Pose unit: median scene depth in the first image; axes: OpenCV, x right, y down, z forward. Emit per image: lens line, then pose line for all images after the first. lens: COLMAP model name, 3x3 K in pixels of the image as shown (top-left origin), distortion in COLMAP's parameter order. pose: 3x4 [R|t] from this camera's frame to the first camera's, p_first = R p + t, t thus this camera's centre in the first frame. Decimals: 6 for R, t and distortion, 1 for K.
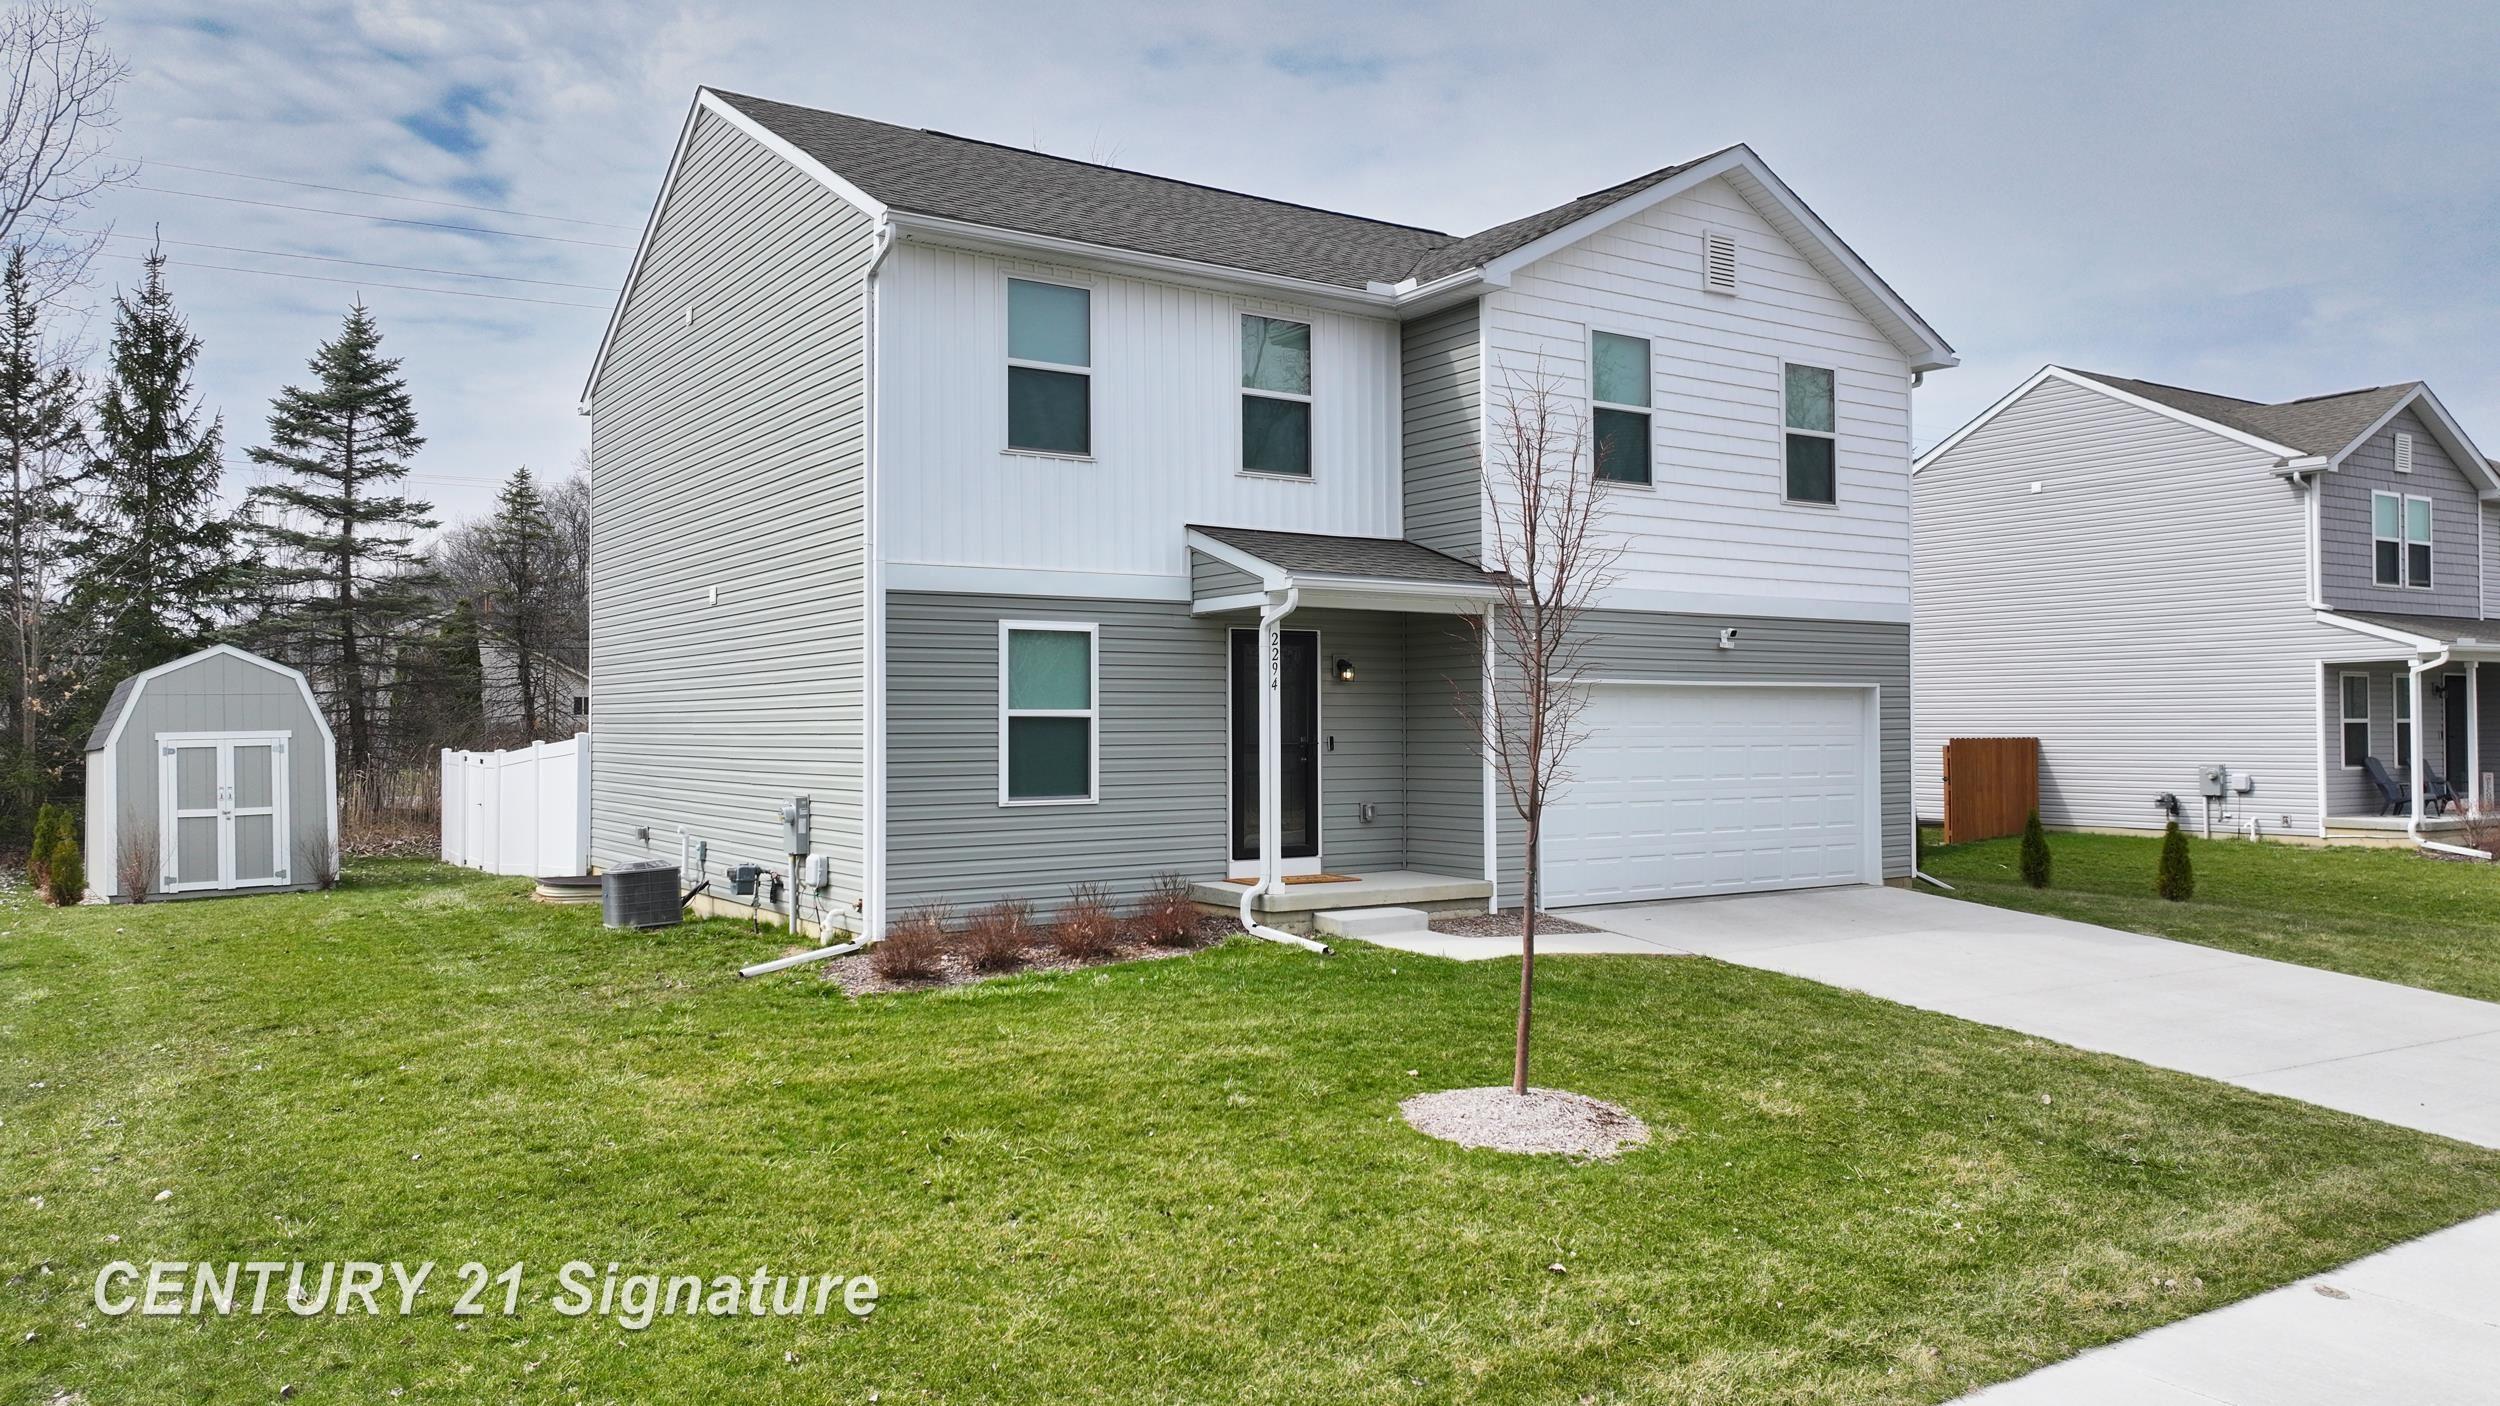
lens RADIAL K [[1753.3, 0, 1249.8], [0, 1753.3, 715.3], [0, 0, 1]] dist [-0.003116, 0.022445]
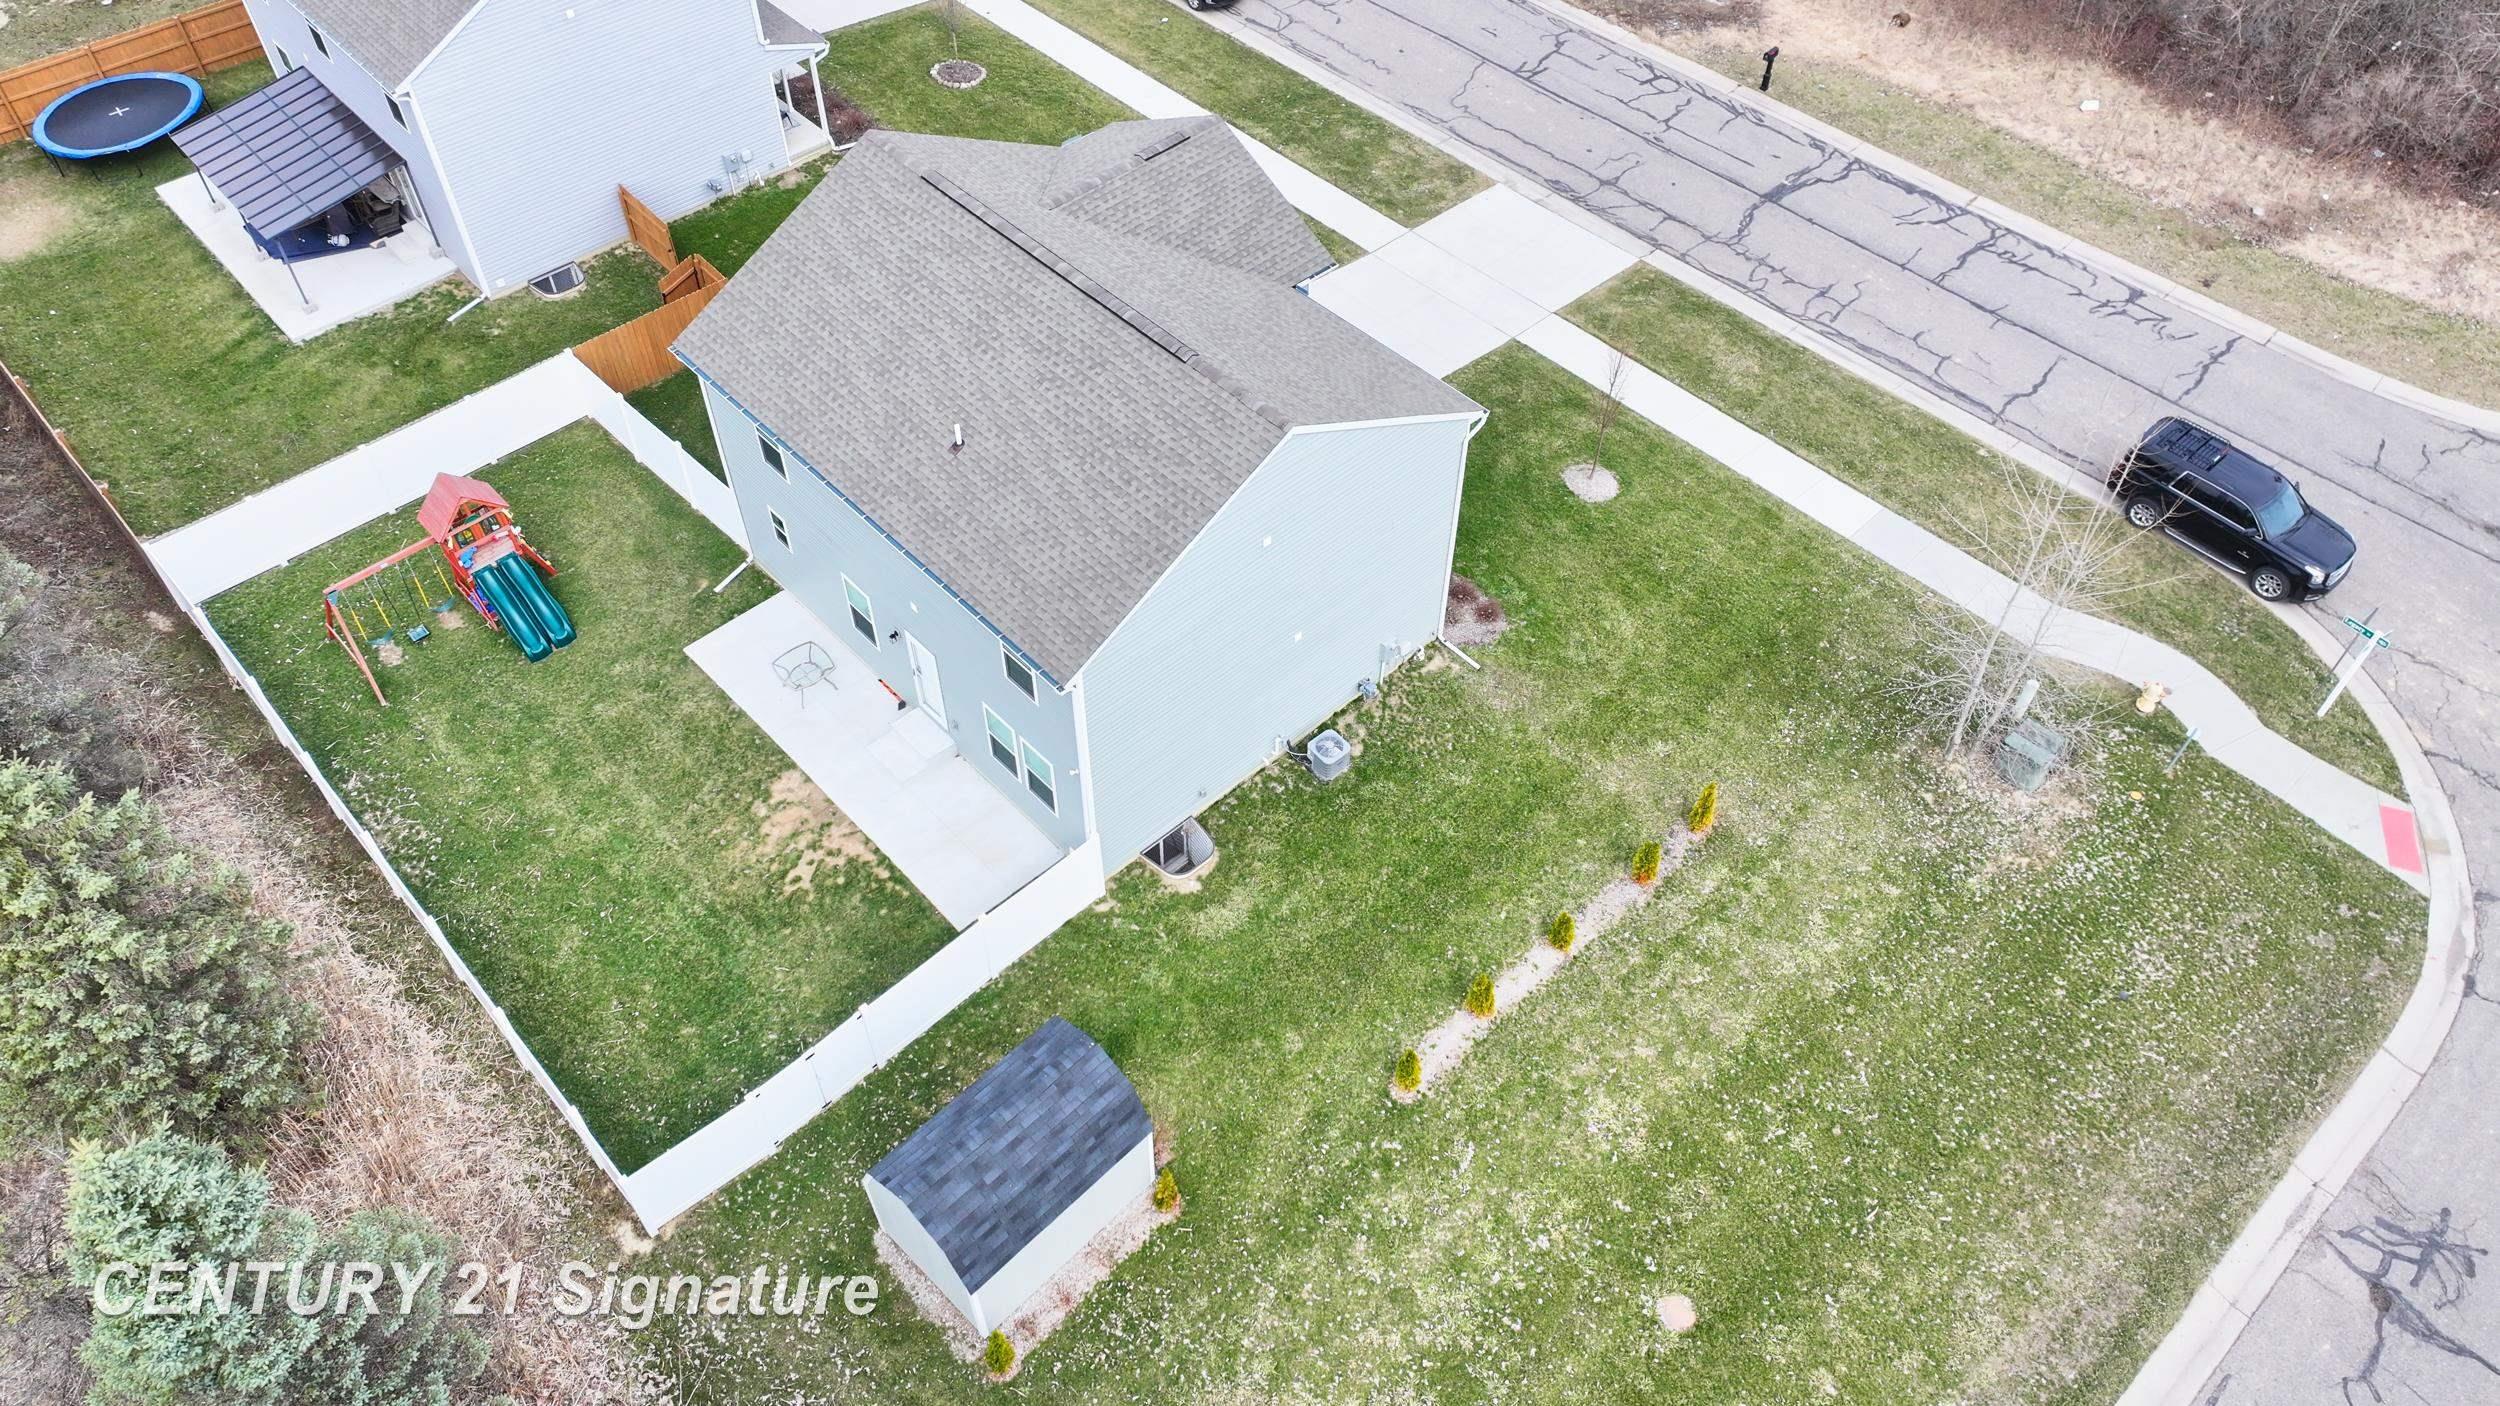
lens RADIAL K [[1753.3, 0, 1242.0], [0, 1753.3, 695.3], [0, 0, 1]] dist [-0.003116, 0.022445]
pose [[-0.156930, -0.744170, 0.649295, -1.507098], [-0.011802, 0.658807, 0.752220, -1.380663], [-0.987539, 0.110383, -0.112169, 1.252189]]
